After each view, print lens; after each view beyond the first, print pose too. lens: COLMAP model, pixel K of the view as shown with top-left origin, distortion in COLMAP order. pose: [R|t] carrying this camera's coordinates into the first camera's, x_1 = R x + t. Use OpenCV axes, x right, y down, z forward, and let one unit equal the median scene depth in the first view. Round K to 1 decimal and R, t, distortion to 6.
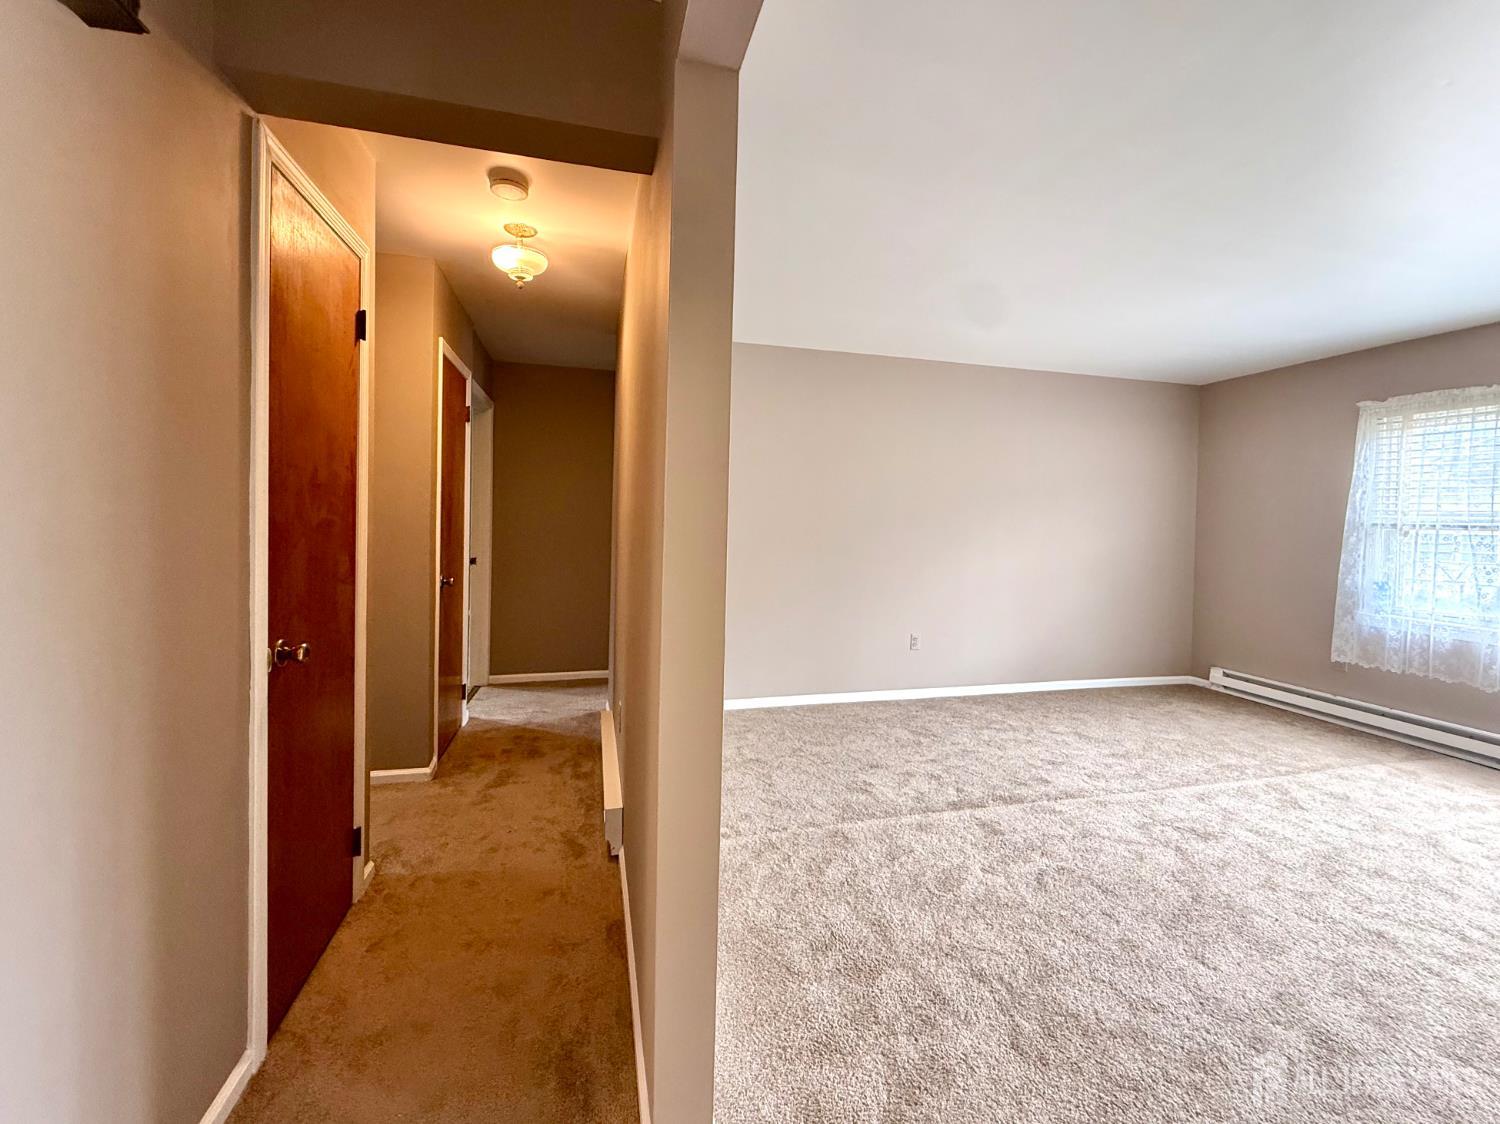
lens RADIAL K [[601.8, 0, 750.0], [0, 601.8, 562.0], [0, 0, 1]] dist [0.001725, 0.000704]
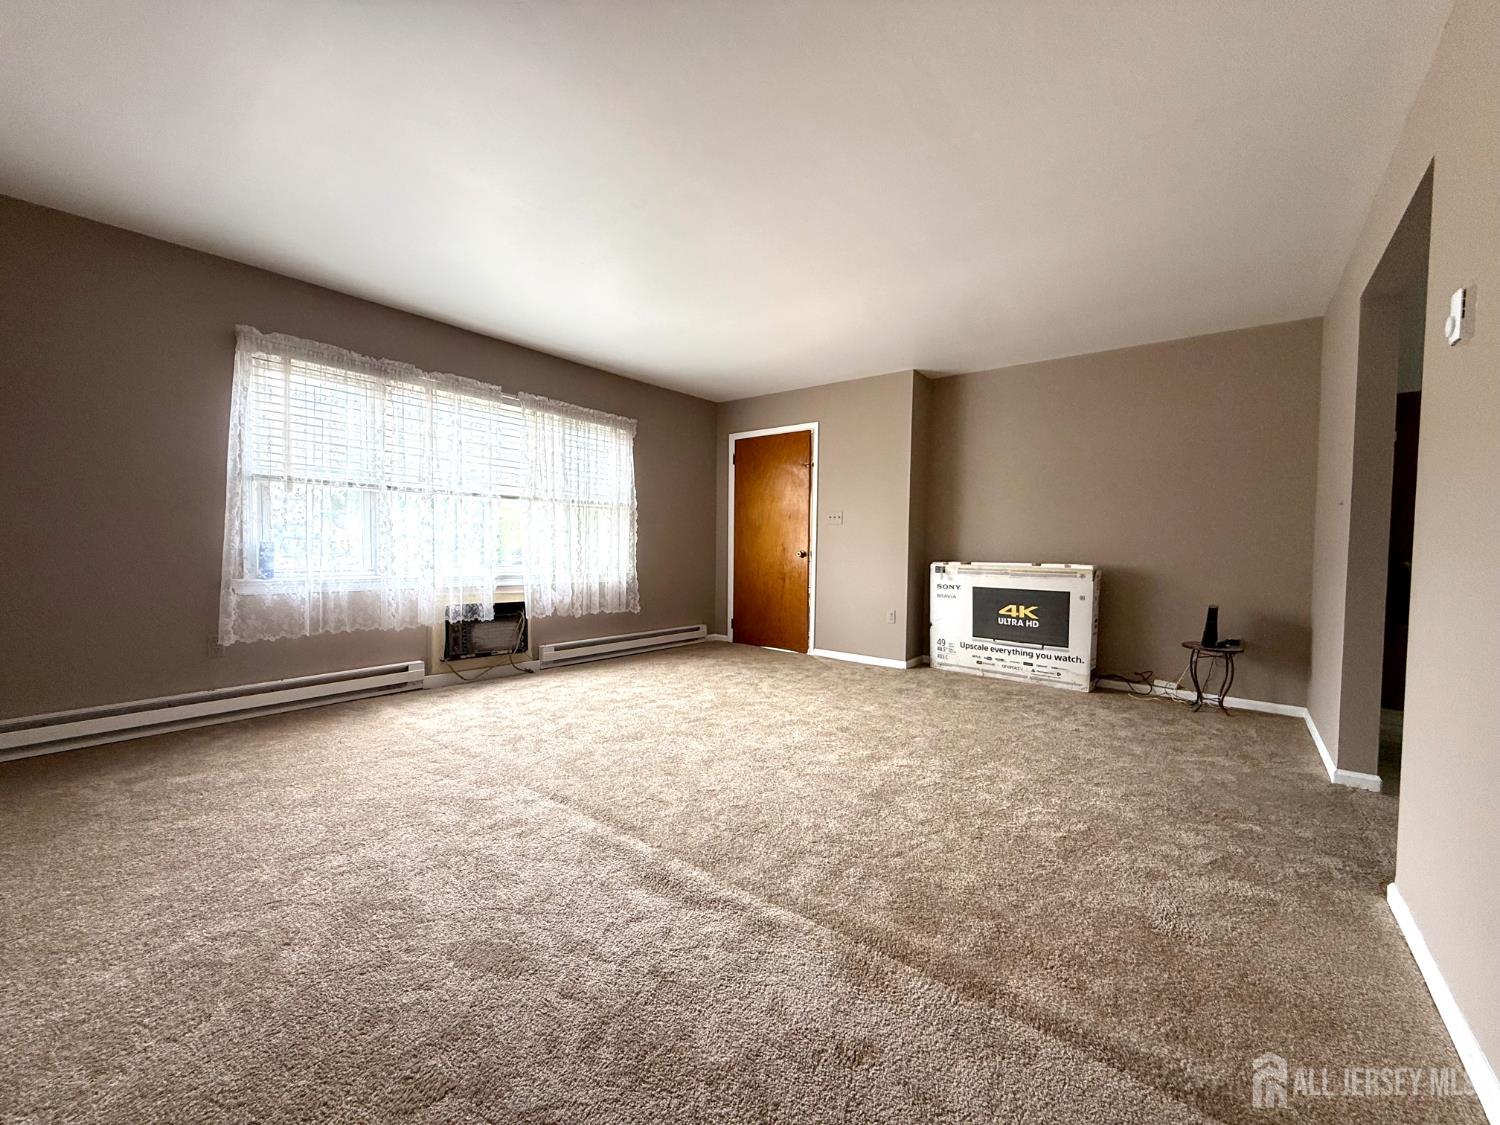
lens RADIAL K [[612.3, 0, 747.7], [0, 612.3, 539.8], [0, 0, 1]] dist [0.021993, 0.000097]
pose [[-0.612101, -0.057825, 0.788663, -0.090880], [-0.002937, 0.997482, 0.070856, -0.035620], [-0.790774, 0.041055, -0.610730, 1.004648]]
